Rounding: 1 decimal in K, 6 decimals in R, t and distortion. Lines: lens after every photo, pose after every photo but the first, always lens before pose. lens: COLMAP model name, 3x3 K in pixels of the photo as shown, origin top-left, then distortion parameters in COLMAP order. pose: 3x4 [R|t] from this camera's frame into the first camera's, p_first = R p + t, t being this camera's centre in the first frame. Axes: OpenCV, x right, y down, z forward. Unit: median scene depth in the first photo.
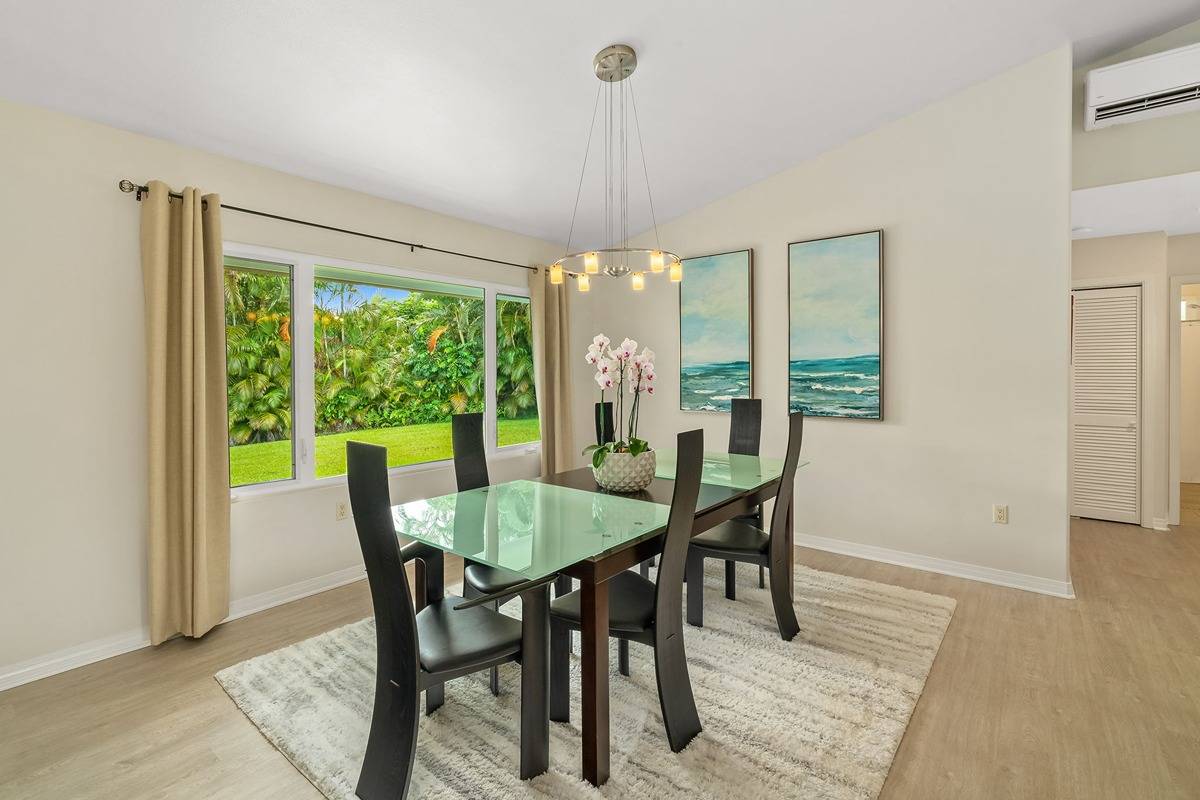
lens RADIAL K [[548.0, 0, 604.9], [0, 548.0, 377.4], [0, 0, 1]] dist [-0.001107, -0.000047]
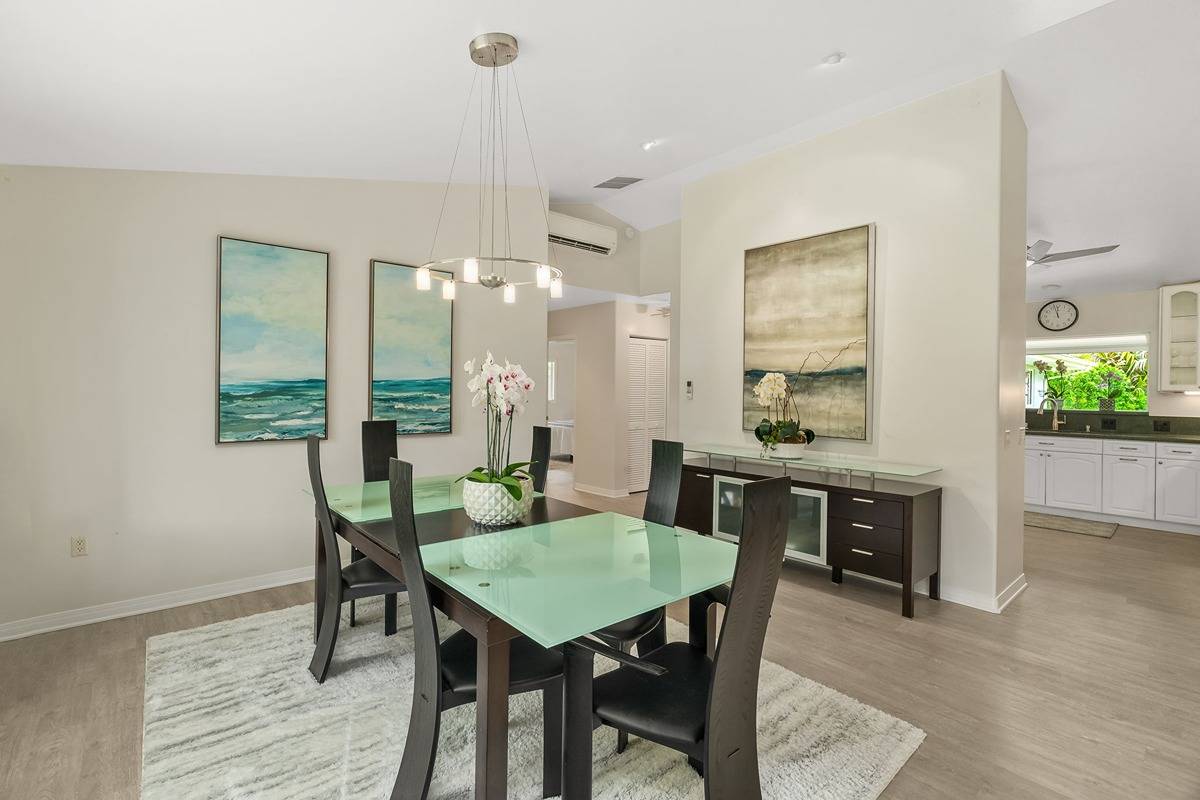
lens RADIAL K [[548.0, 0, 600.3], [0, 548.0, 396.0], [0, 0, 1]] dist [-0.001107, -0.000047]
pose [[0.189654, 0.001312, 0.981850, -0.557028], [0.007885, 0.999965, -0.002859, 0.003638], [-0.981819, 0.008284, 0.189637, 0.426858]]
